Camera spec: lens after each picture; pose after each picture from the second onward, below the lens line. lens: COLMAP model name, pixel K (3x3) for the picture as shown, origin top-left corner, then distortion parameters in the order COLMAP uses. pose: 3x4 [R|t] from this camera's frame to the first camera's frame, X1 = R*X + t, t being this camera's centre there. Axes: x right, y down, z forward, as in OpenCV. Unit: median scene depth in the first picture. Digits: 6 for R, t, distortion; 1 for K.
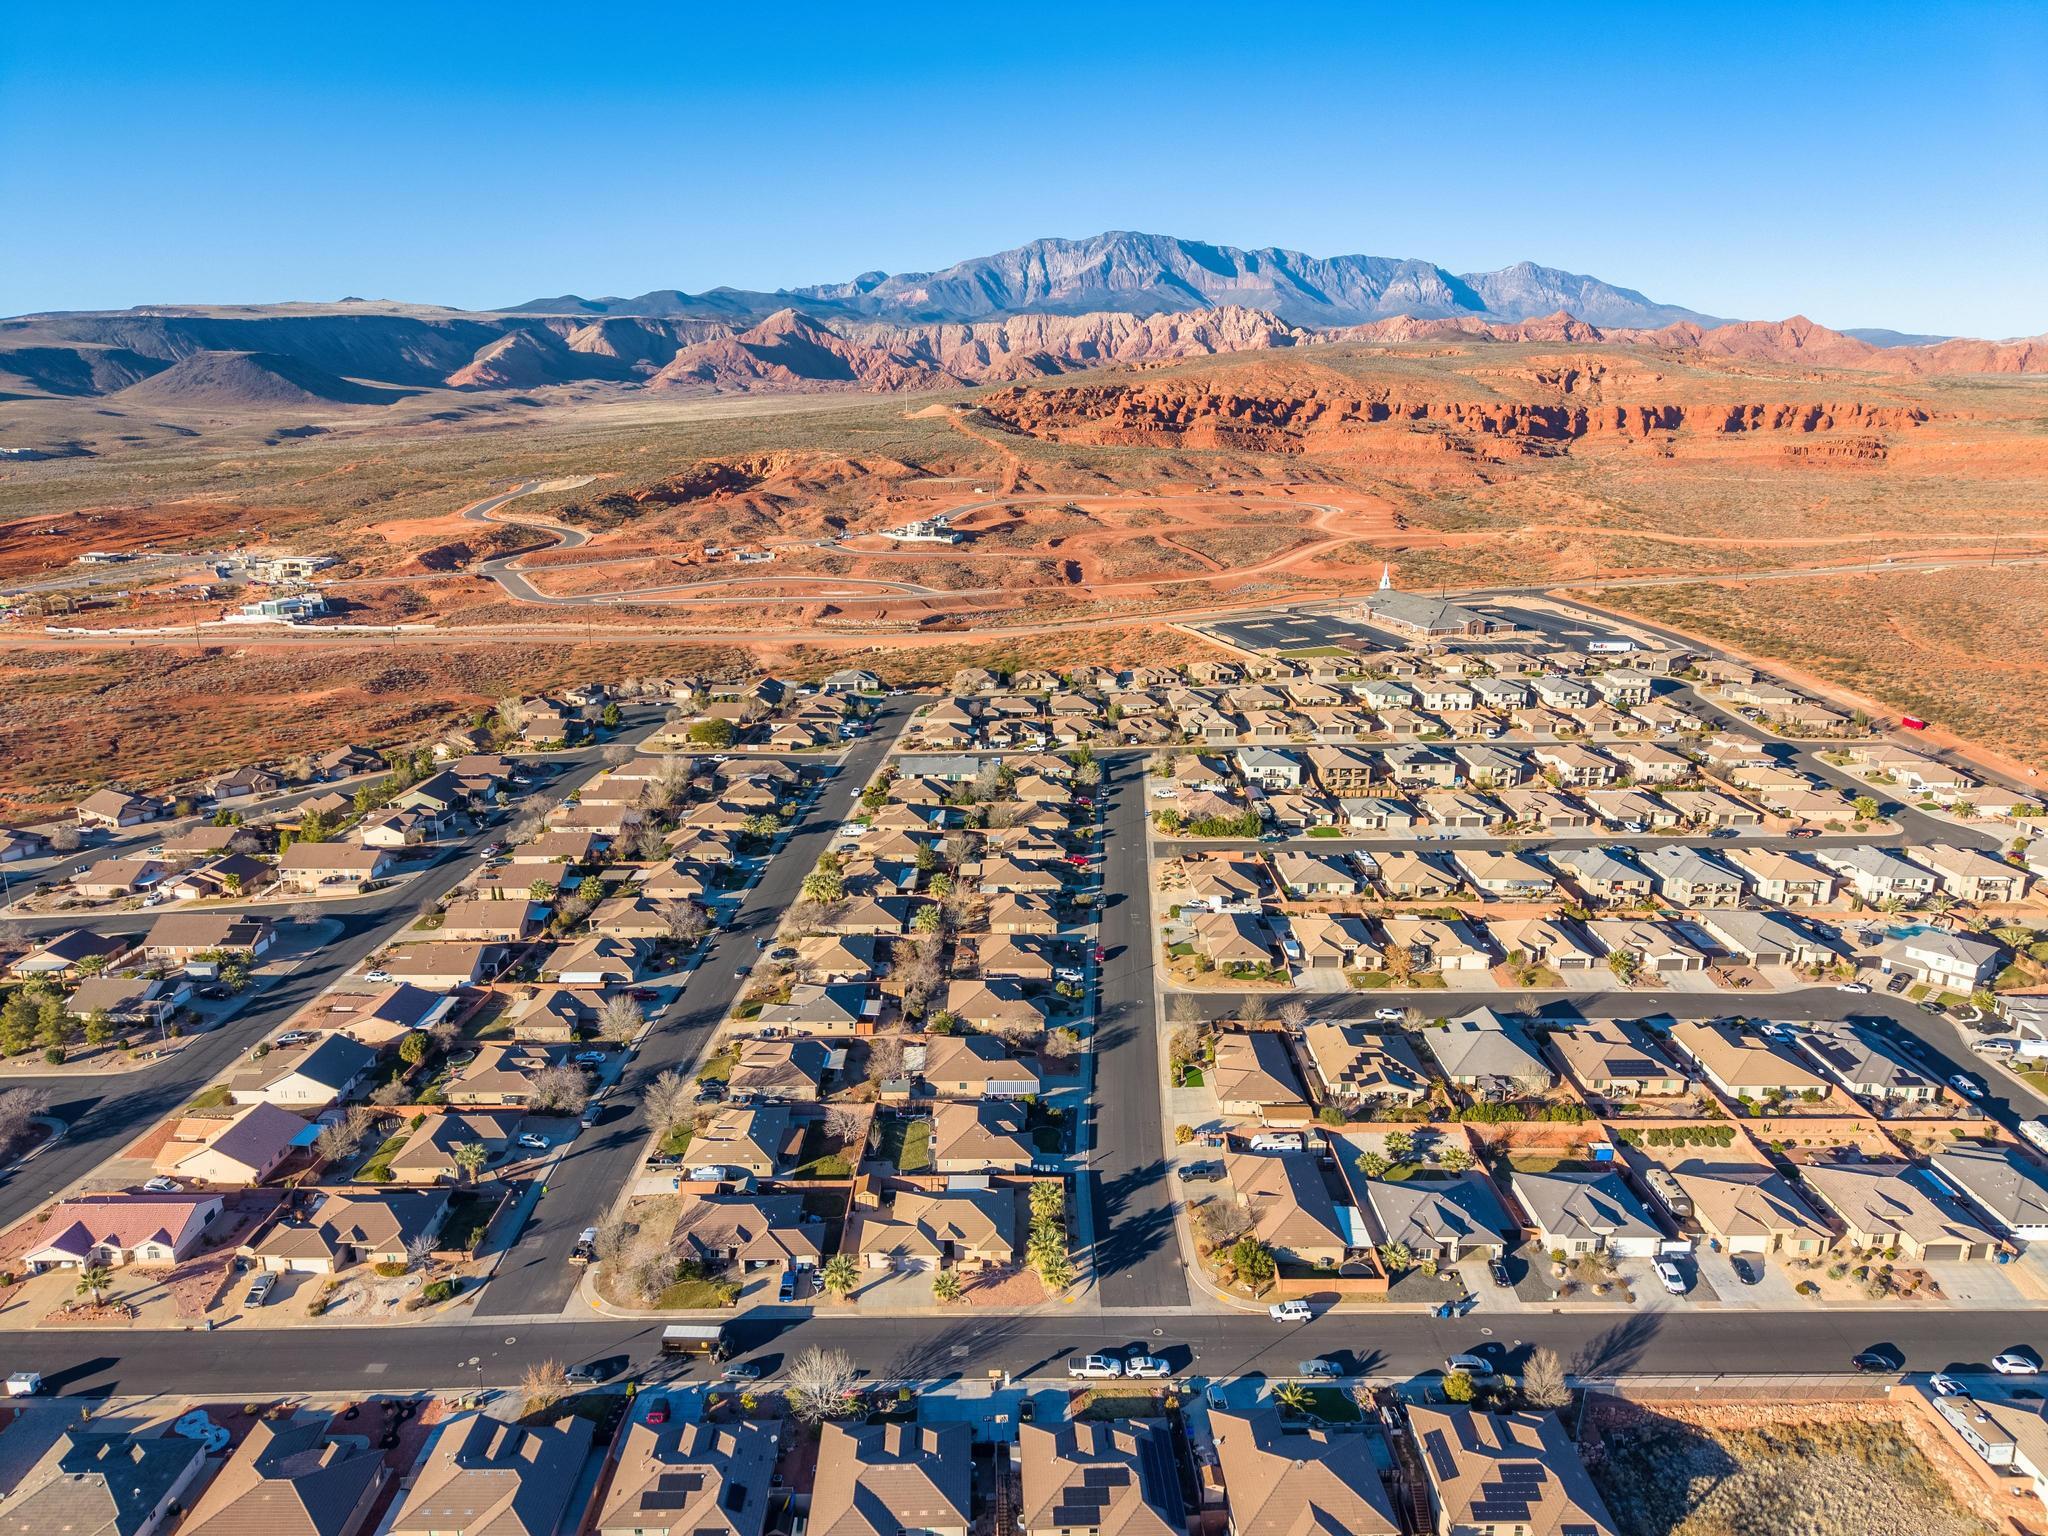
lens RADIAL K [[1365.0, 0, 1022.3], [0, 1365.0, 771.7], [0, 0, 1]] dist [0.028042, -0.029788]
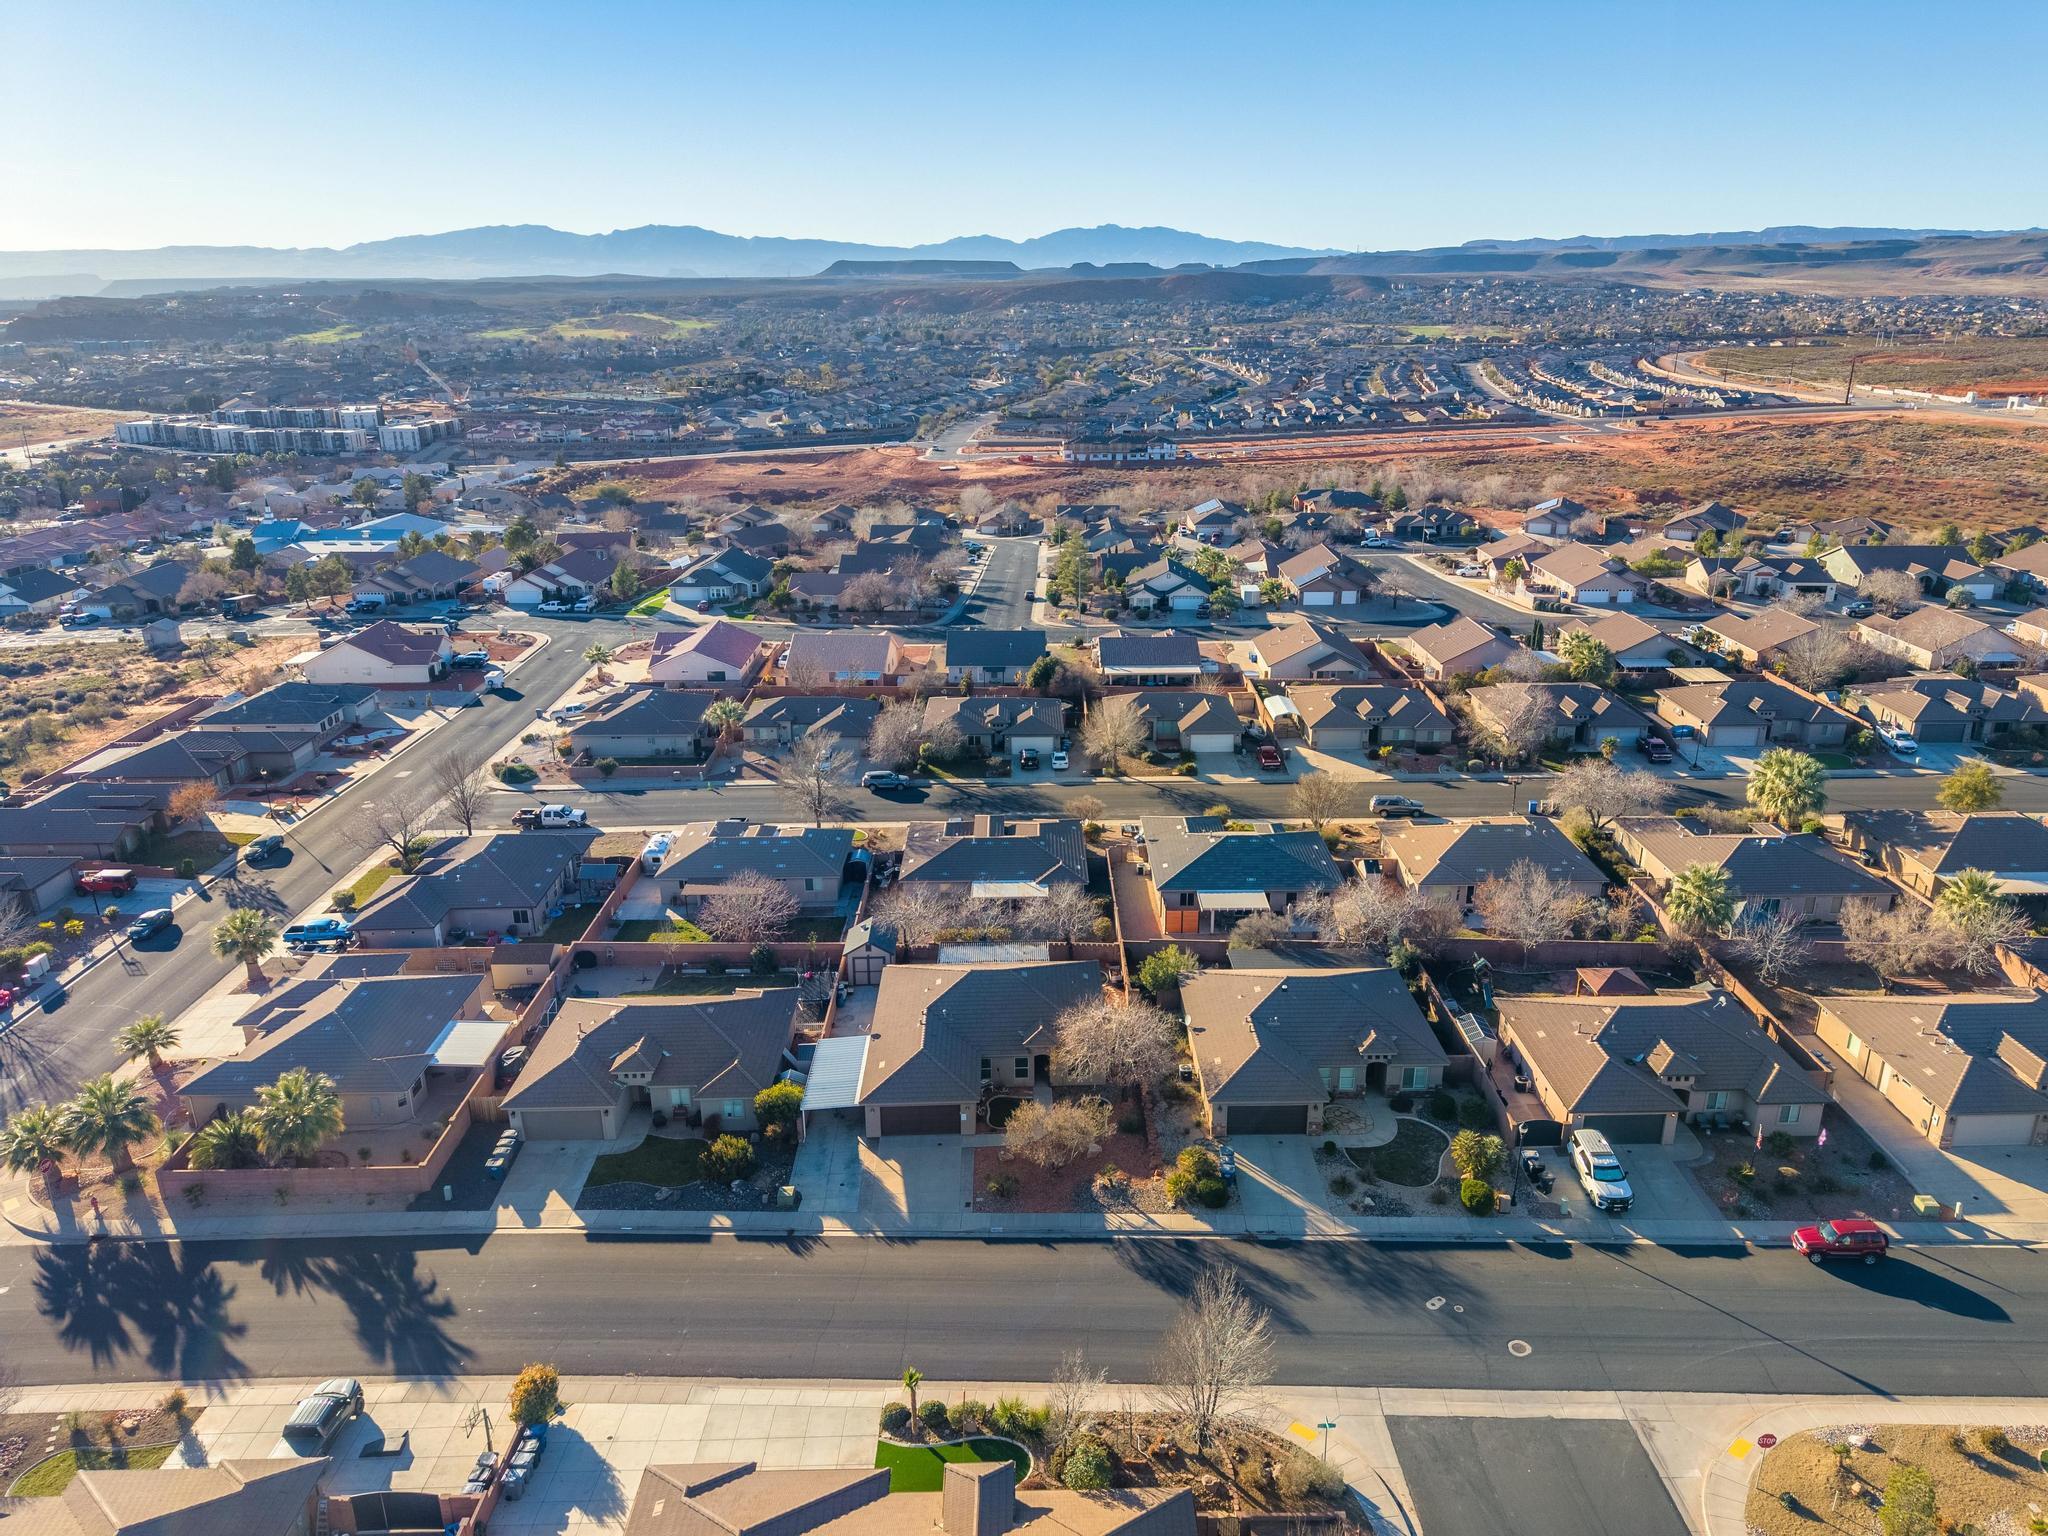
lens RADIAL K [[1436.4, 0, 1067.4], [0, 1436.4, 772.3], [0, 0, 1]] dist [0.032638, -0.039827]
pose [[0.021628, 0.317772, -0.947921, 0.164239], [-0.266193, 0.915747, 0.300913, 0.002573], [0.963677, 0.245821, 0.104394, 0.447814]]
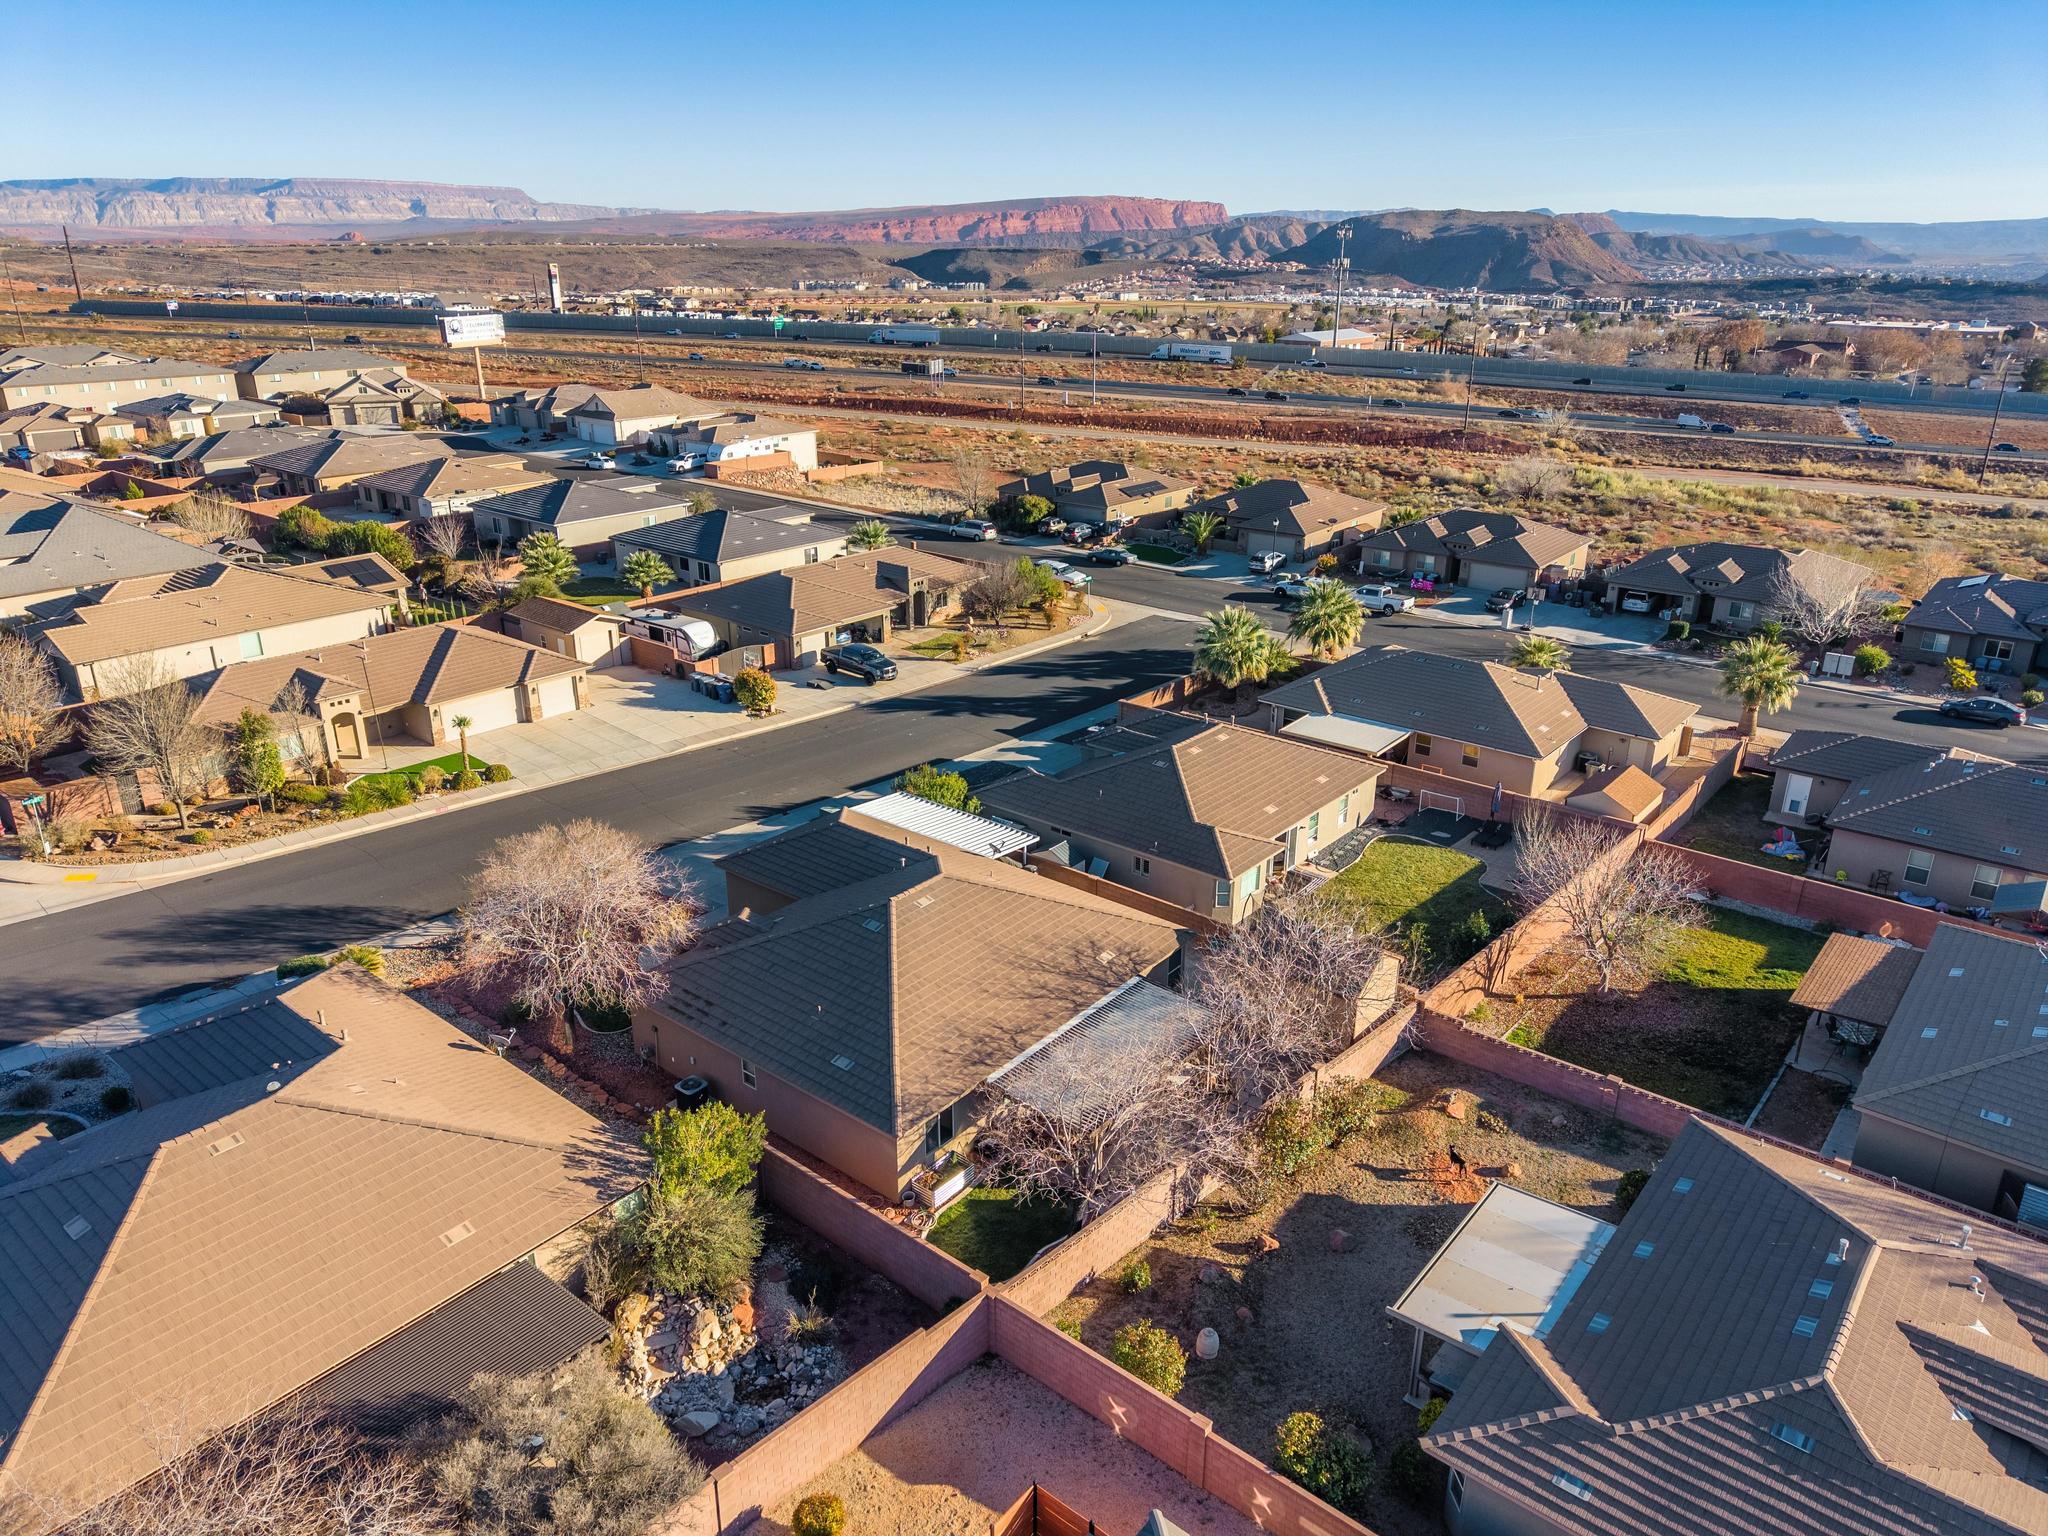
lens RADIAL K [[1383.0, 0, 1024.0], [0, 1383.0, 768.0], [0, 0, 1]] dist [-0.001087, 0.001129]
pose [[-0.765332, -0.229544, 0.601313, -0.081914], [0.166037, 0.832212, 0.529013, 0.034746], [-0.621851, 0.504710, -0.598806, 0.515605]]
